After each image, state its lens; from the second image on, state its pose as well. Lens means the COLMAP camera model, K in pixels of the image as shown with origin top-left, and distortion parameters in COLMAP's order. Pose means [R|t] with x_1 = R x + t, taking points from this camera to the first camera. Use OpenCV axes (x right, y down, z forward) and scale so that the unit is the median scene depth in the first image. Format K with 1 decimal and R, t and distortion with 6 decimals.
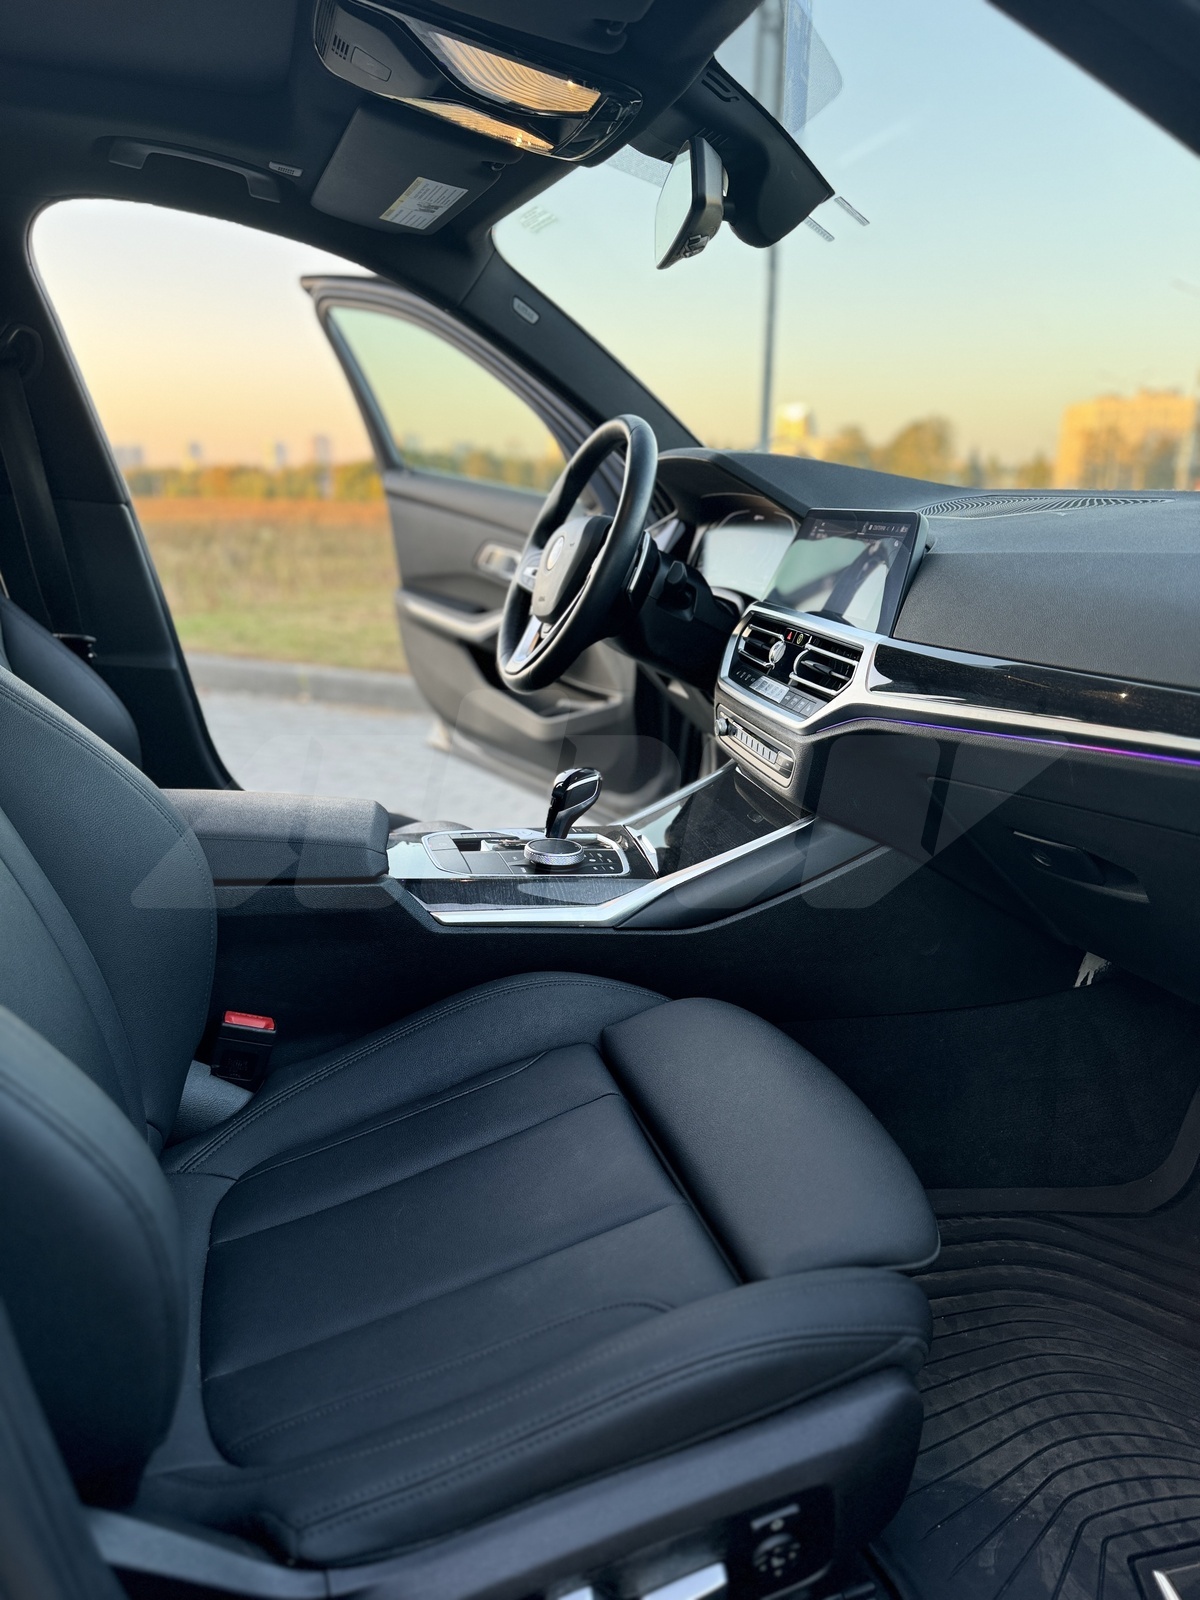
lens RADIAL K [[1127.0, 0, 593.4], [0, 1127.0, 788.7], [0, 0, 1]] dist [0.052523, -0.064500]
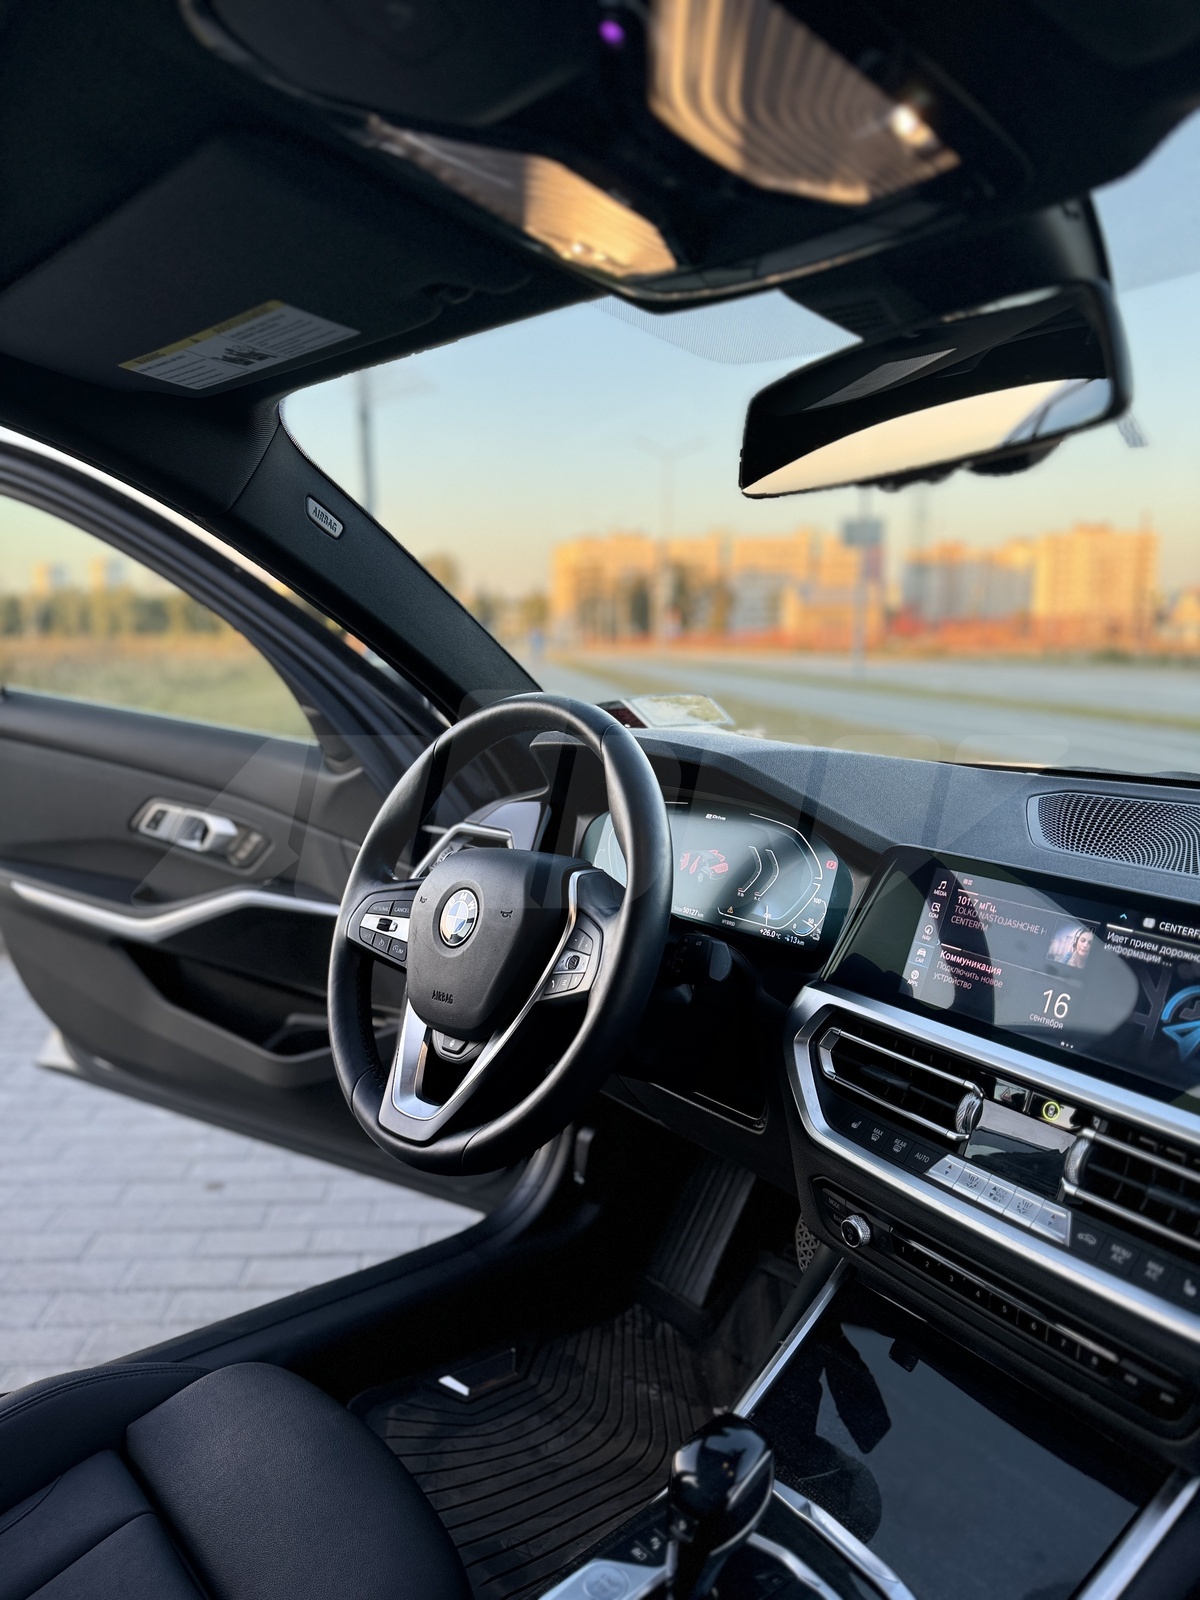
lens RADIAL K [[1127.0, 0, 590.4], [0, 1127.0, 813.7], [0, 0, 1]] dist [0.052523, -0.064500]
pose [[0.920081, -0.087805, 0.381761, -0.207071], [0.122430, 0.990191, -0.067323, -0.231006], [-0.372105, 0.108681, 0.921806, 0.448999]]
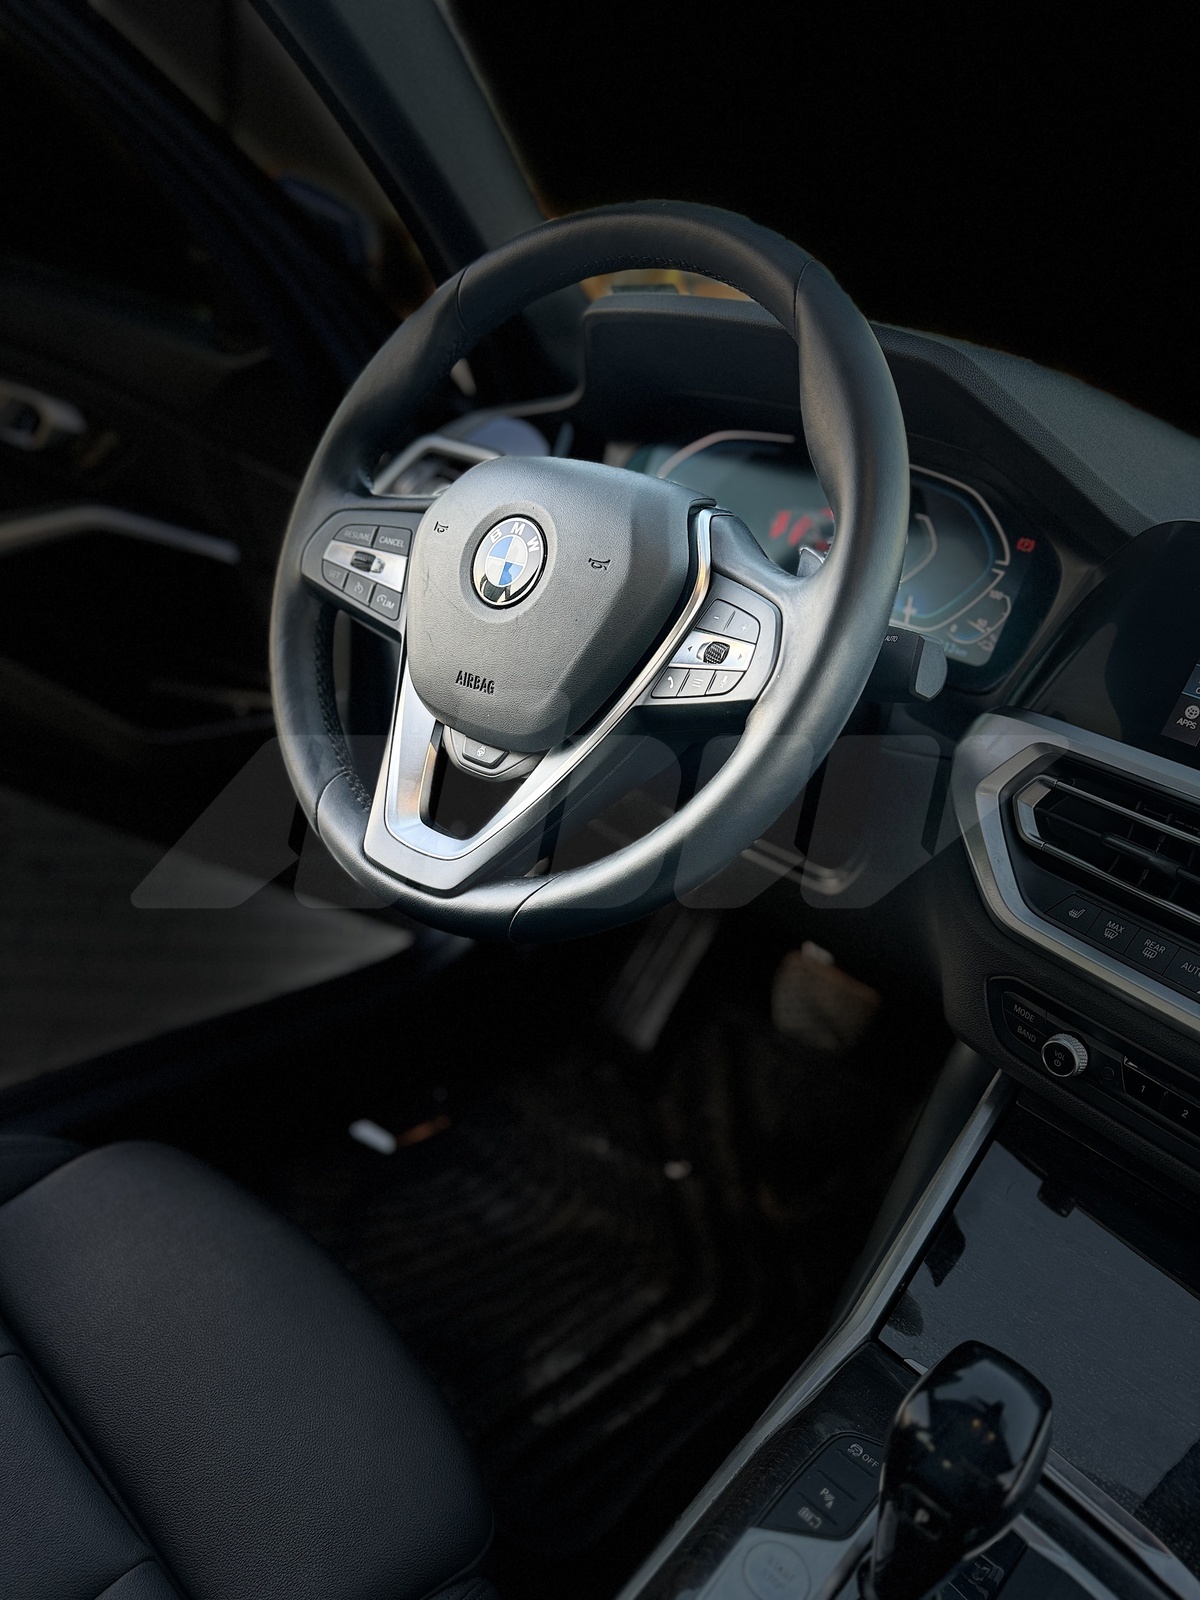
lens RADIAL K [[1127.0, 0, 608.8], [0, 1127.0, 803.4], [0, 0, 1]] dist [0.052523, -0.064500]
pose [[0.856489, -0.112106, 0.503844, -0.222046], [0.013823, 0.980761, 0.194722, -0.217302], [-0.515980, -0.159812, 0.841561, 0.693996]]
